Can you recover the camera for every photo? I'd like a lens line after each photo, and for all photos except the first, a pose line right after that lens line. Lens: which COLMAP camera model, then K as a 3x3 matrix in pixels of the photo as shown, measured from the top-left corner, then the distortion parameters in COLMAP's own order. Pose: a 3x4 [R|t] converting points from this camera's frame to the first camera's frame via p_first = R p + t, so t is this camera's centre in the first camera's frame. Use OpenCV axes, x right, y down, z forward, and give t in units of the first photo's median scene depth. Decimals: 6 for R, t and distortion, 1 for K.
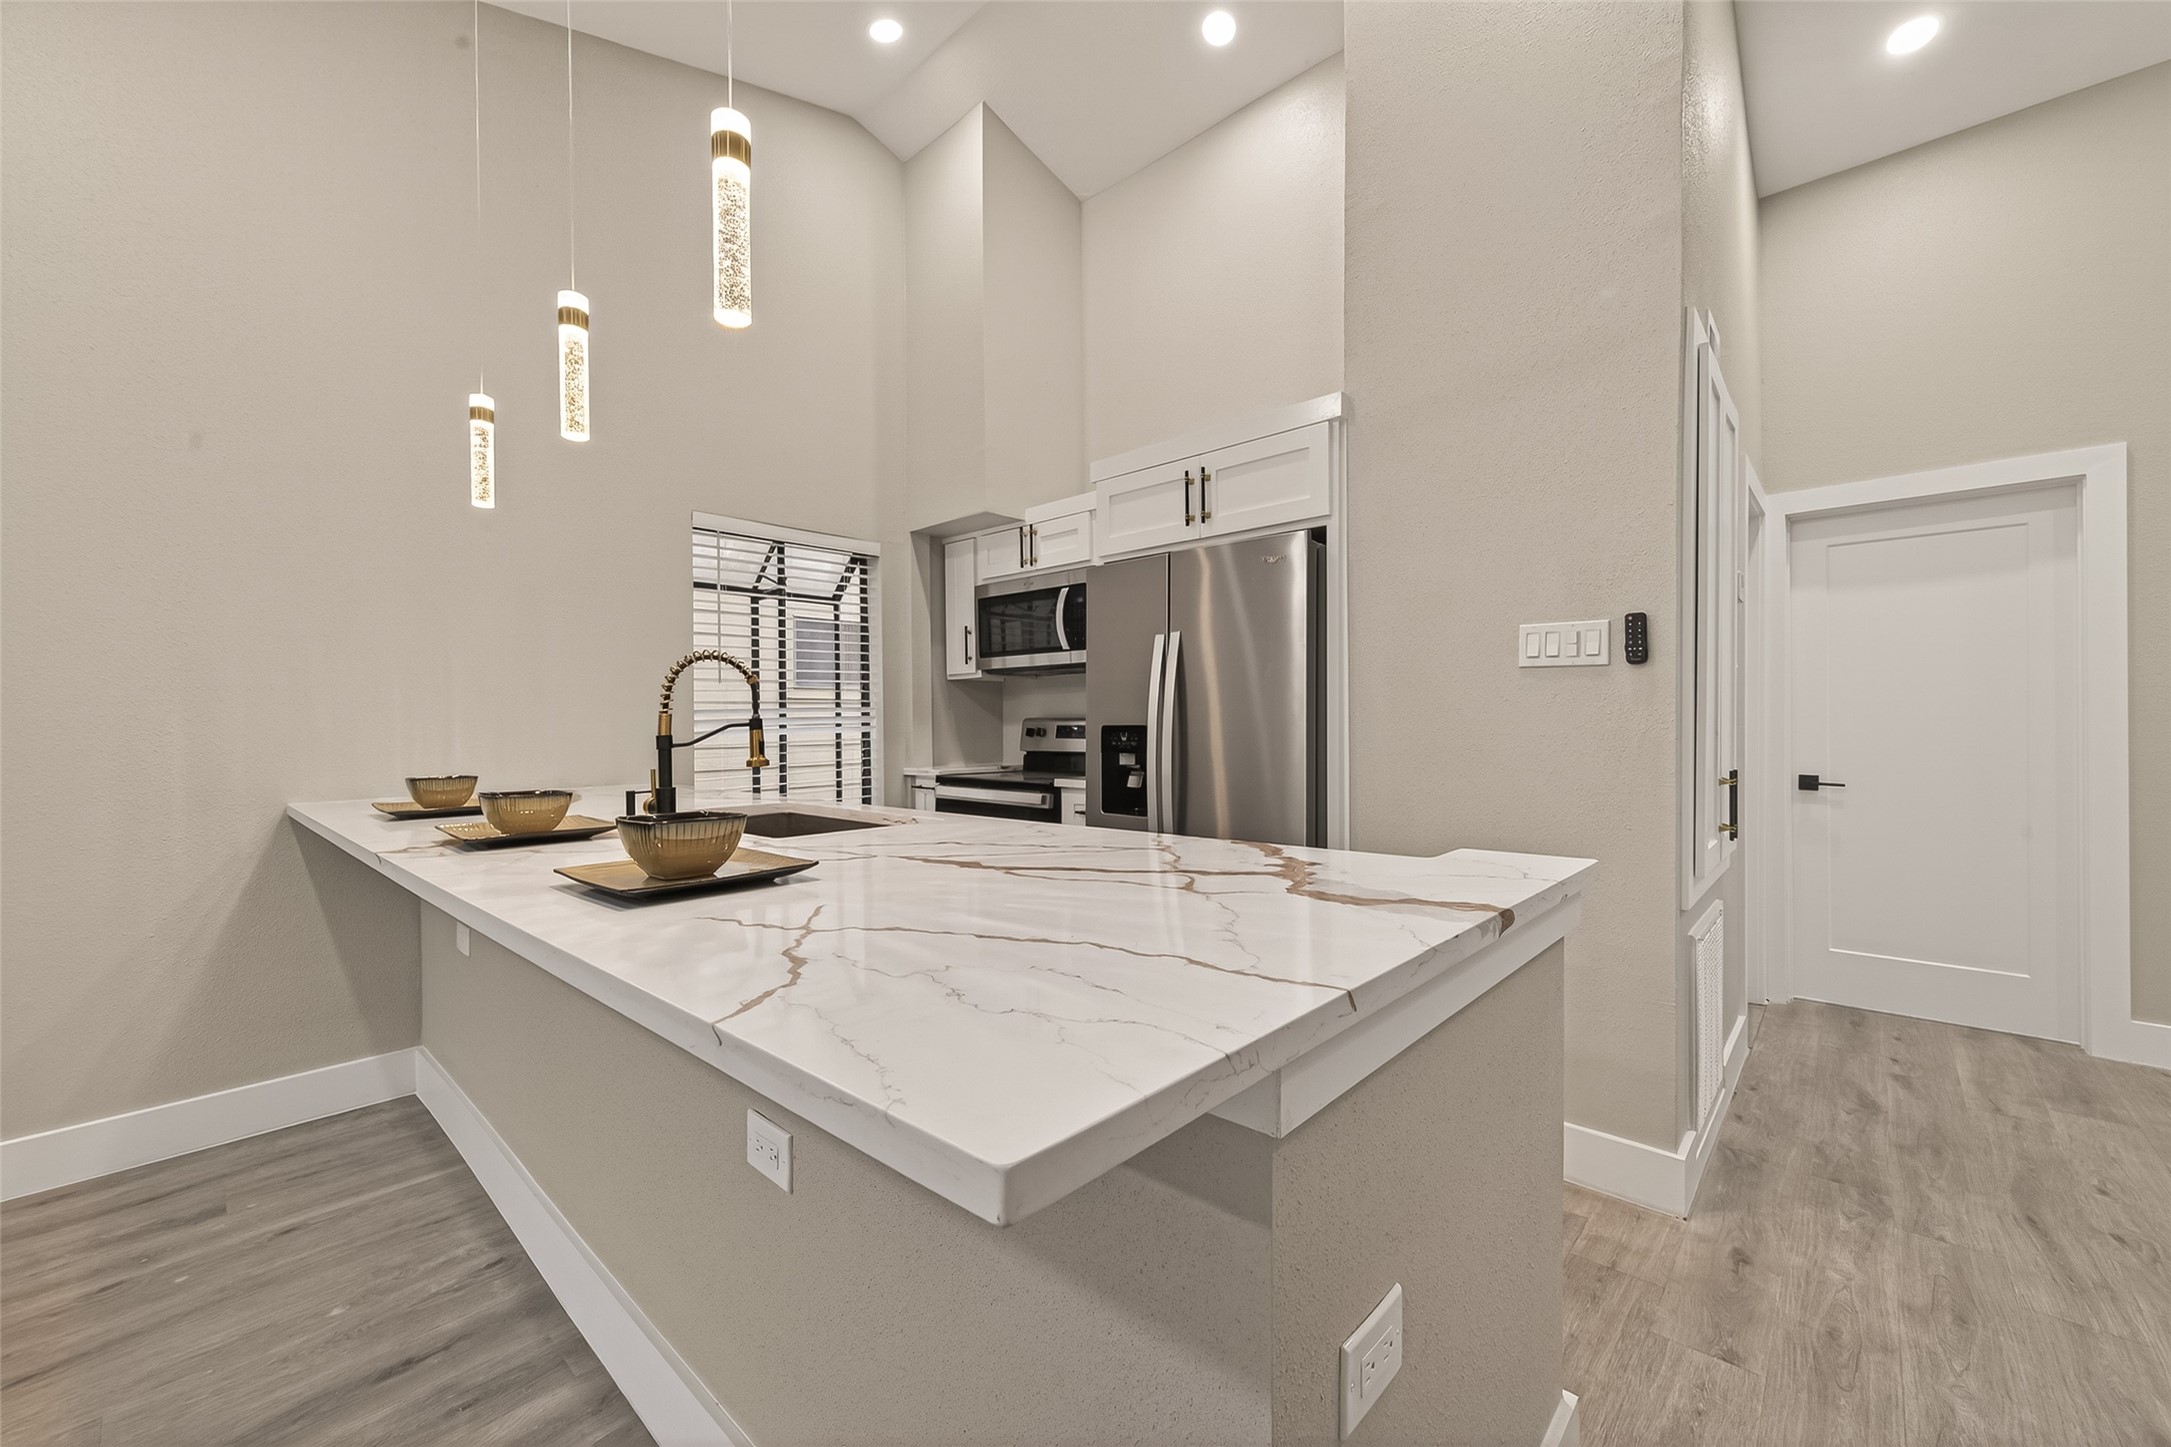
lens RADIAL K [[843.4, 0, 1065.1], [0, 843.4, 719.3], [0, 0, 1]] dist [0.002181, 0.000044]
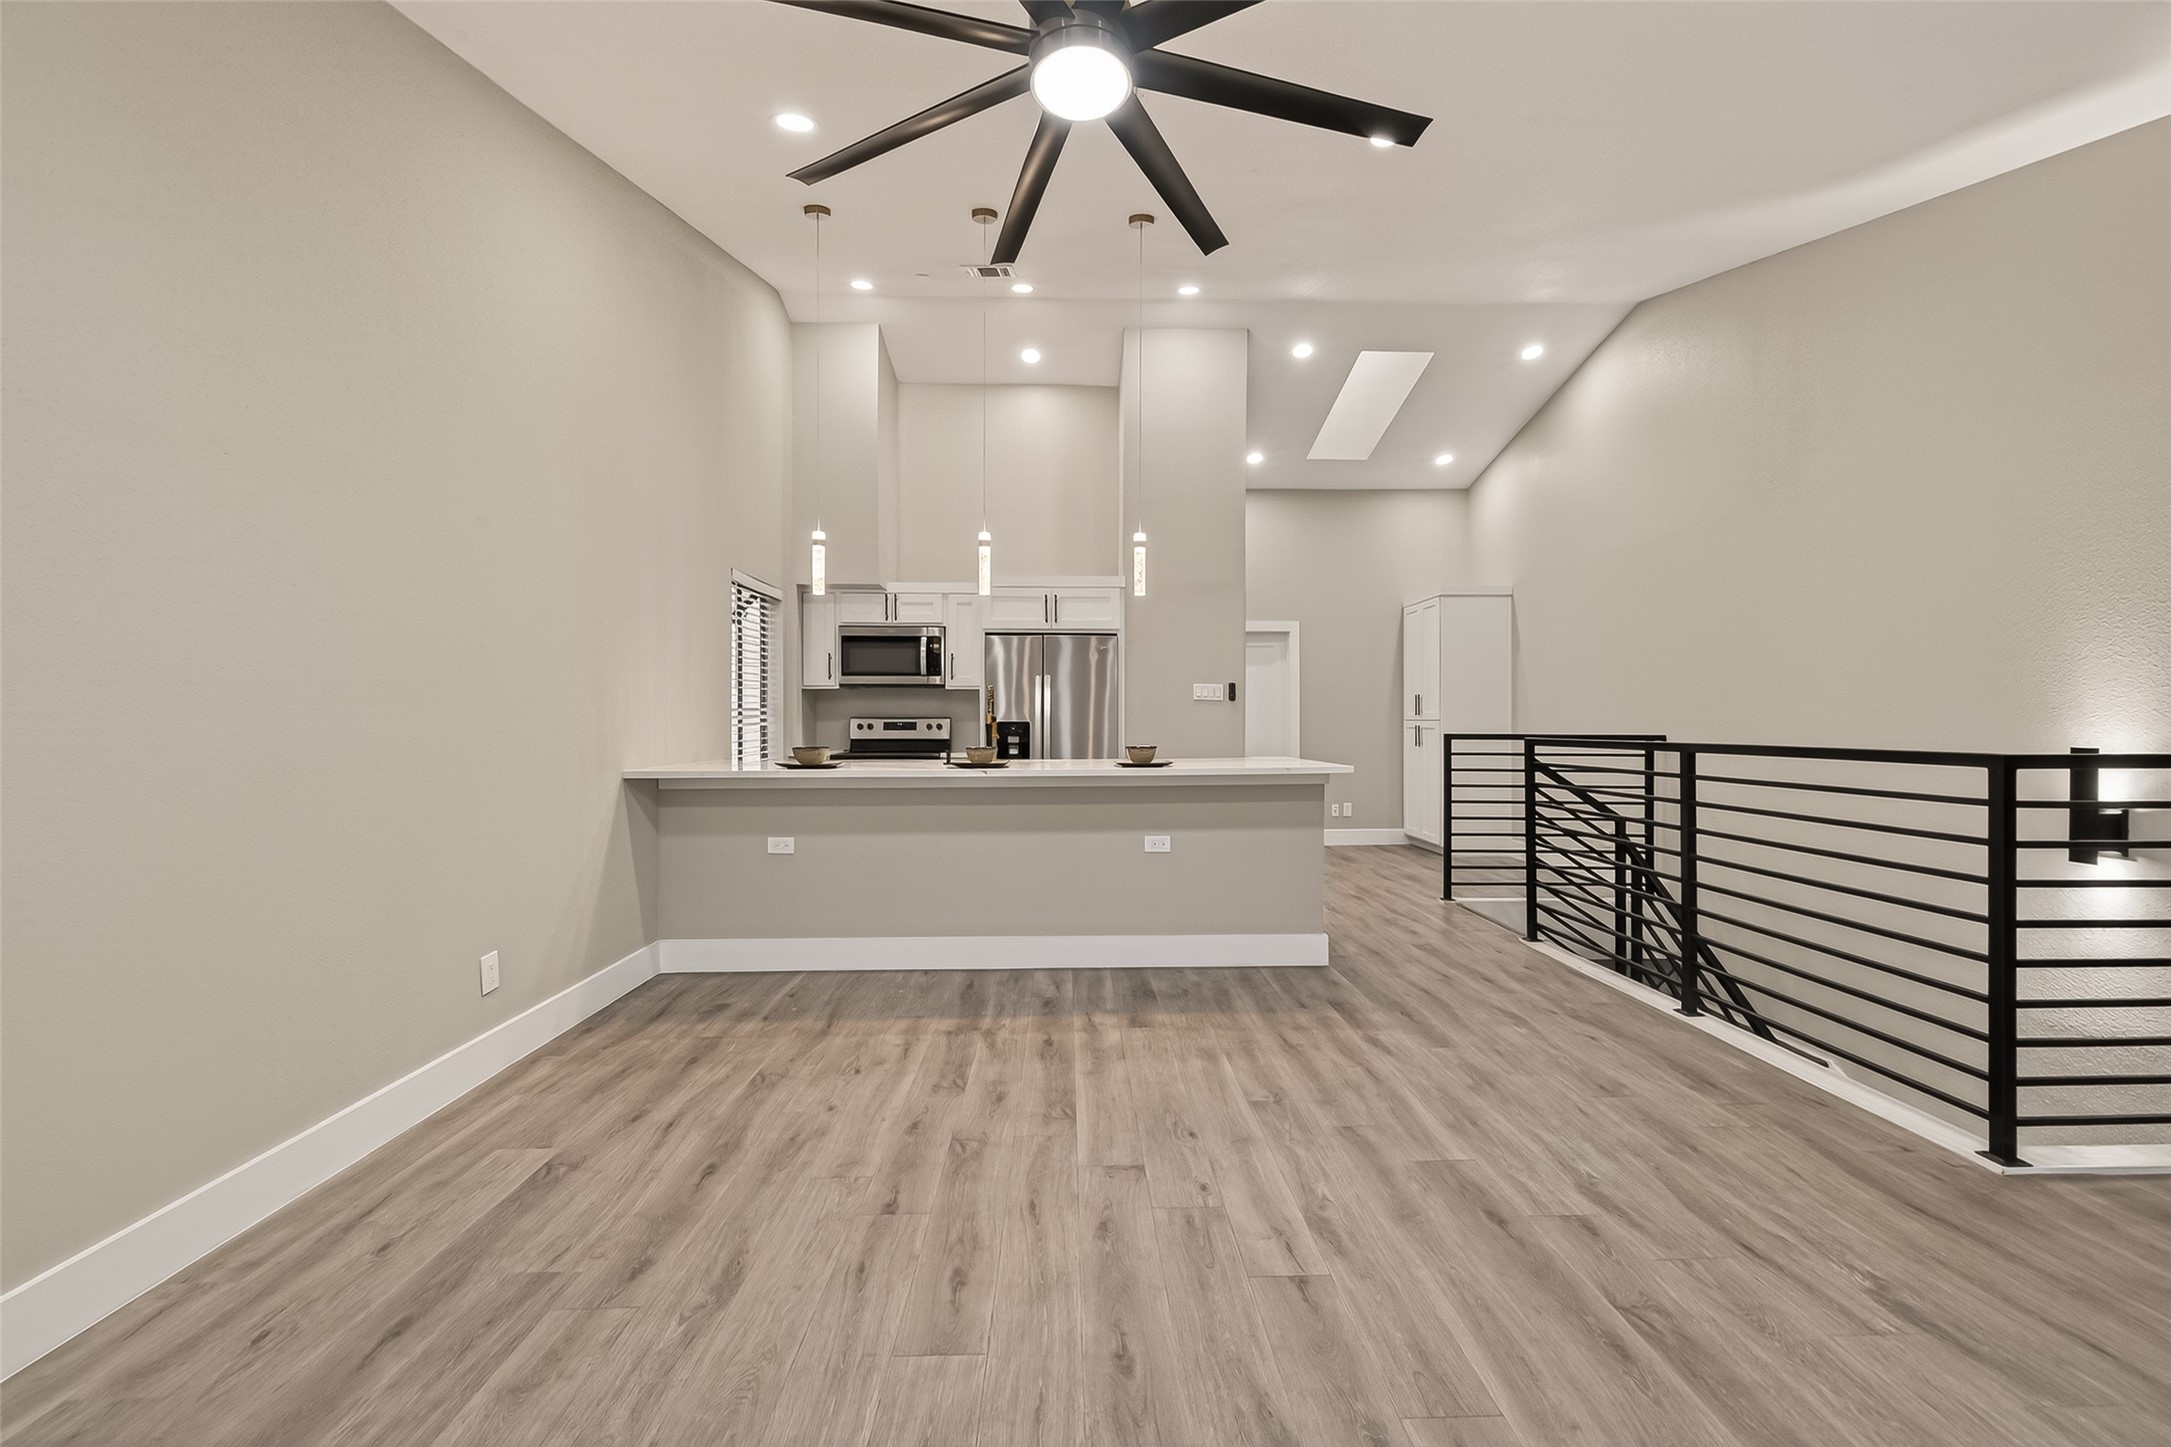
lens RADIAL K [[860.6, 0, 1085.5], [0, 860.6, 723.5], [0, 0, 1]] dist [-0.001975, -0.000291]
pose [[0.715001, 0.005410, 0.699102, -1.232718], [-0.007659, 0.999971, 0.000095, 0.010903], [-0.699081, -0.005422, 0.715022, -0.534017]]
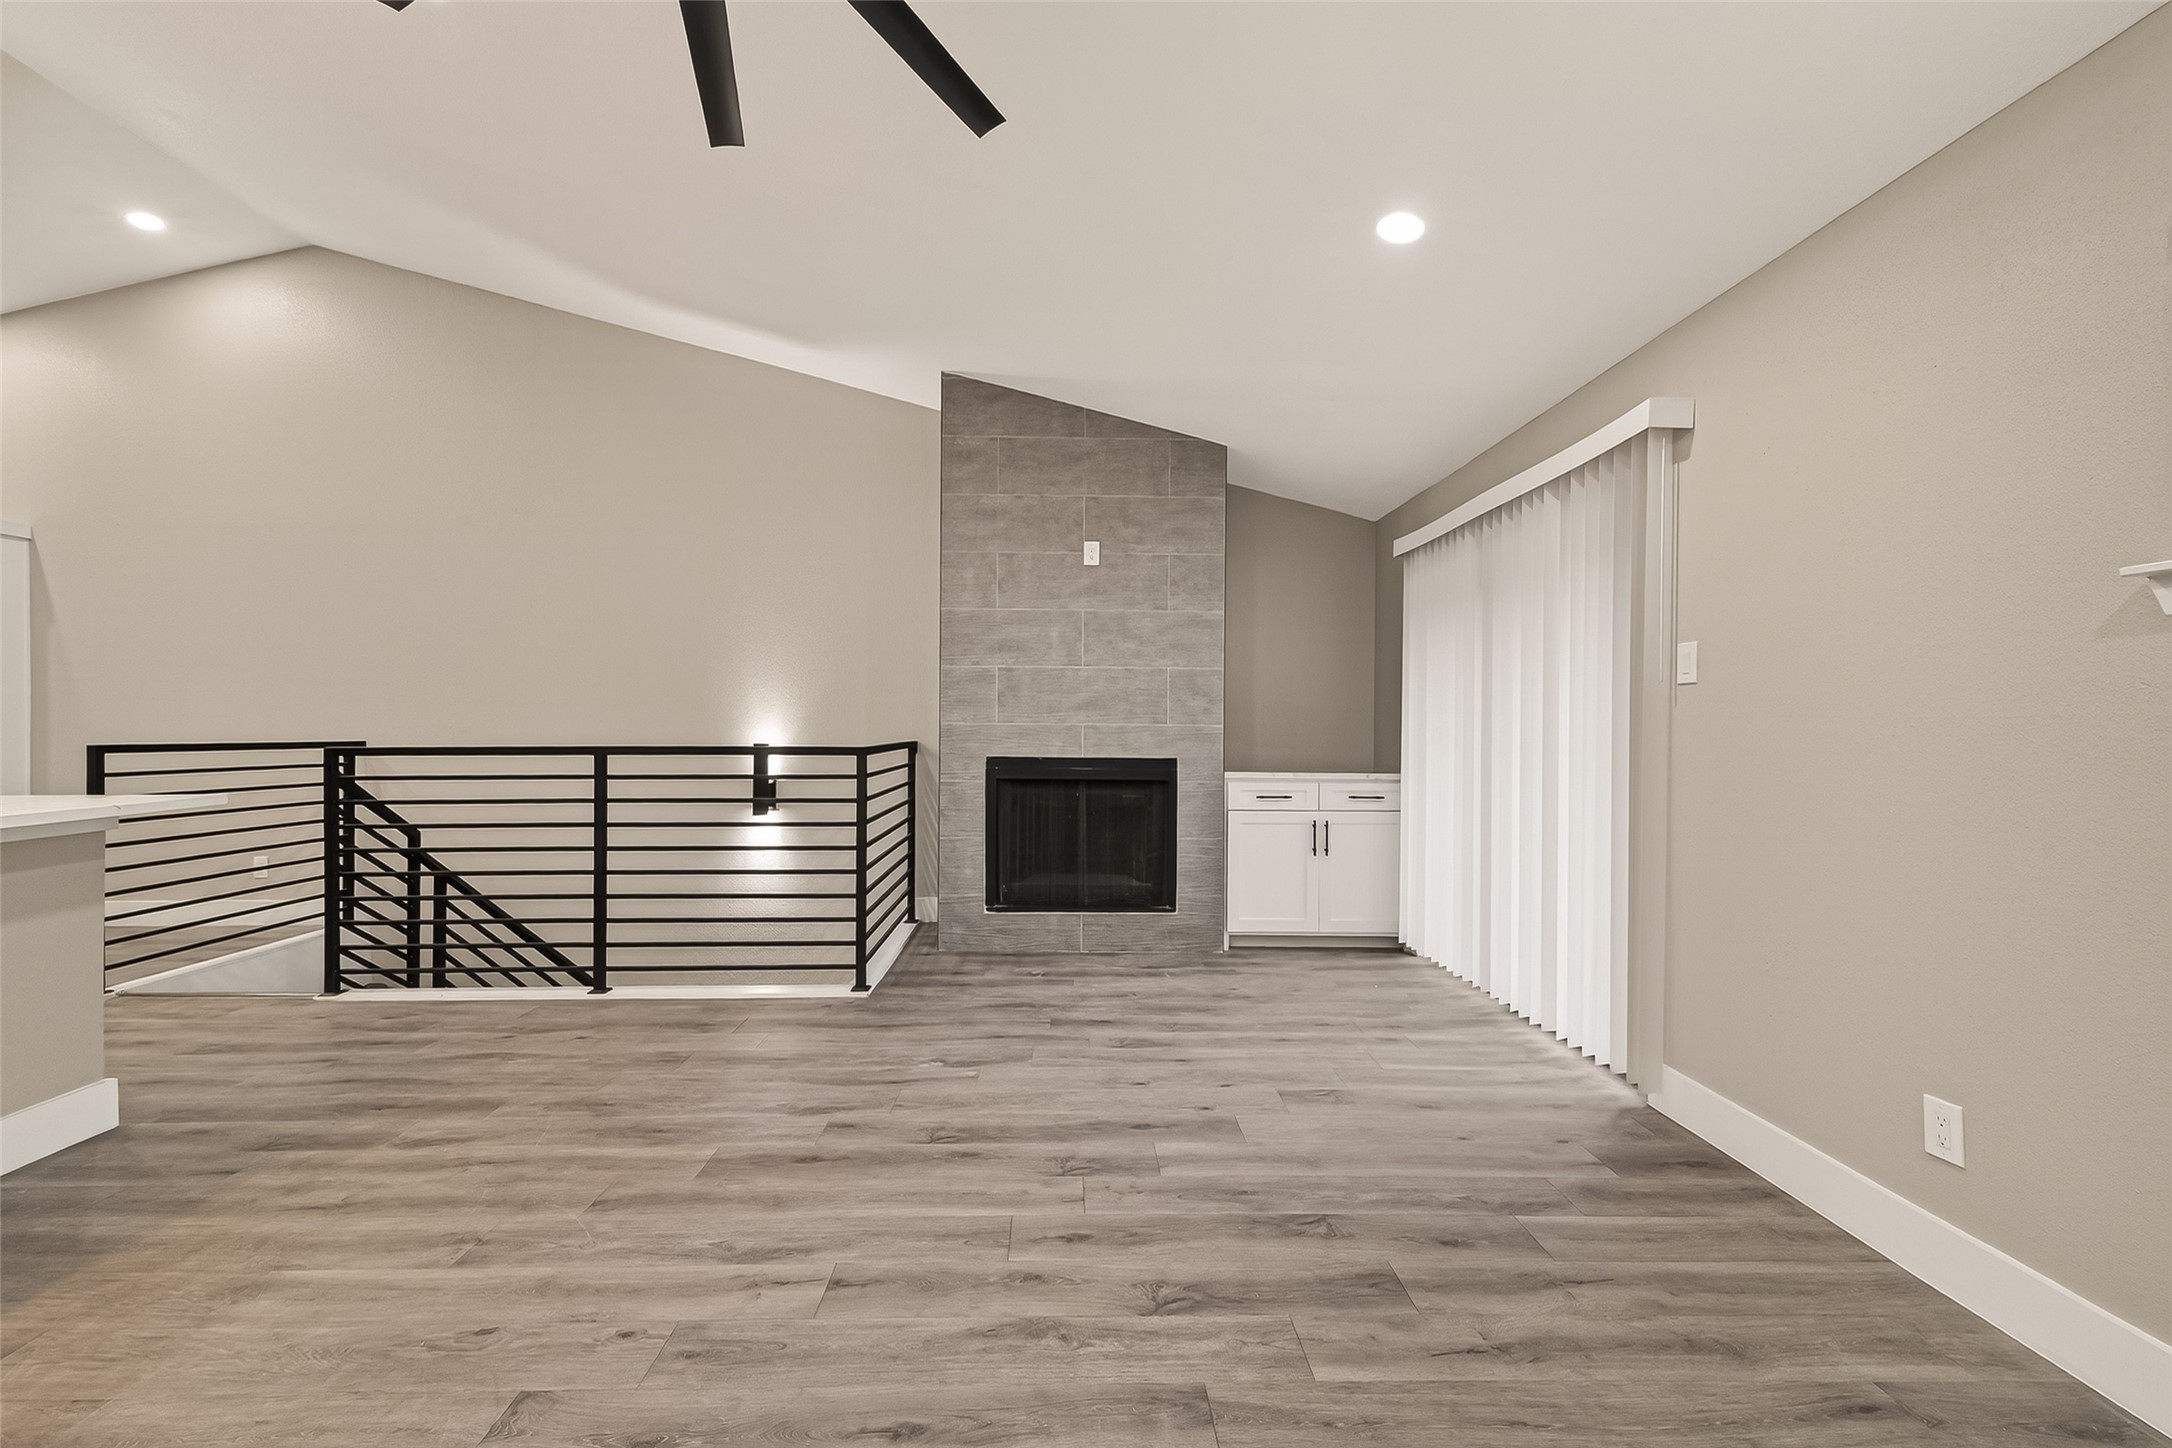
lens RADIAL K [[868.7, 0, 1082.5], [0, 868.7, 719.4], [0, 0, 1]] dist [0.001640, -0.000562]
pose [[-0.701081, 0.014651, 0.712931, -1.265274], [0.002944, 0.999840, -0.017651, 0.016250], [-0.713076, -0.010276, -0.701012, 0.131237]]
